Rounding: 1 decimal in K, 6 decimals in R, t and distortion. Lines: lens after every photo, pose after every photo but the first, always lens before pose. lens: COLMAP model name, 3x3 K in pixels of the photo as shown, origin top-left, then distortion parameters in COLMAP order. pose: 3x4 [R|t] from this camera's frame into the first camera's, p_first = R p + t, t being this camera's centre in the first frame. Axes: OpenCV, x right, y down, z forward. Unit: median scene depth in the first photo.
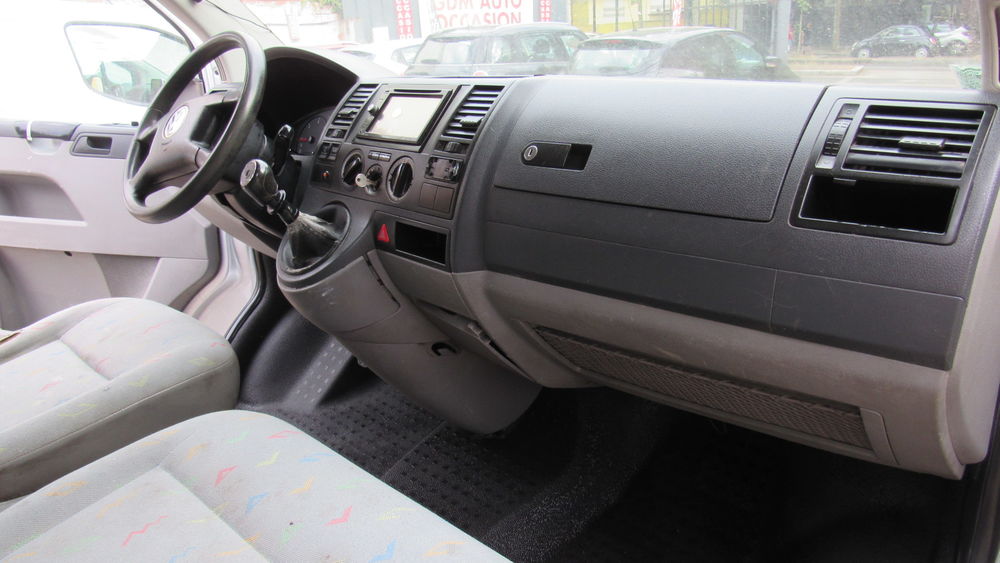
lens RADIAL K [[708.9, 0, 502.8], [0, 708.9, 283.6], [0, 0, 1]] dist [-0.020235, 0.000087]
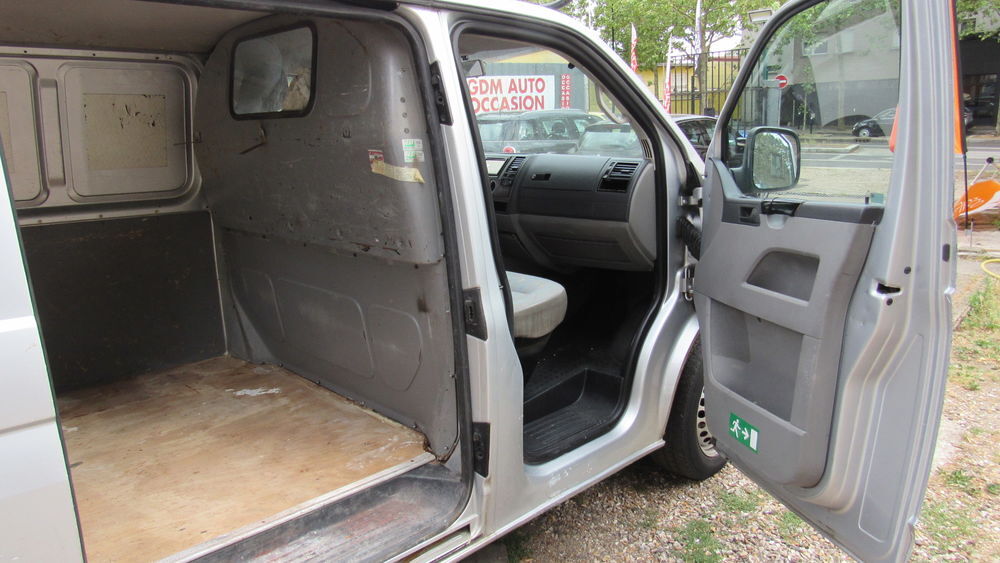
lens RADIAL K [[708.9, 0, 497.0], [0, 708.9, 282.1], [0, 0, 1]] dist [-0.020235, 0.000087]
pose [[0.999058, 0.018460, -0.039271, 0.006311], [-0.022296, 0.994777, -0.099612, 0.466709], [0.037227, 0.100393, 0.994251, -1.643601]]
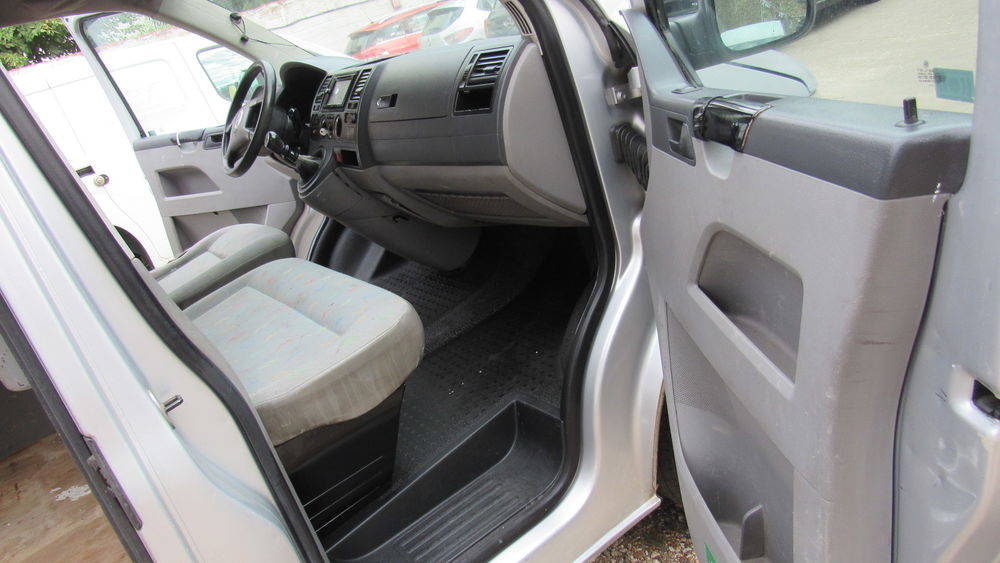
lens RADIAL K [[708.9, 0, 503.1], [0, 708.9, 276.4], [0, 0, 1]] dist [-0.020235, 0.000087]
pose [[0.962530, -0.147899, -0.227292, 0.553094], [0.166743, 0.983791, 0.065964, 0.165047], [0.213852, -0.101392, 0.971590, -0.667654]]
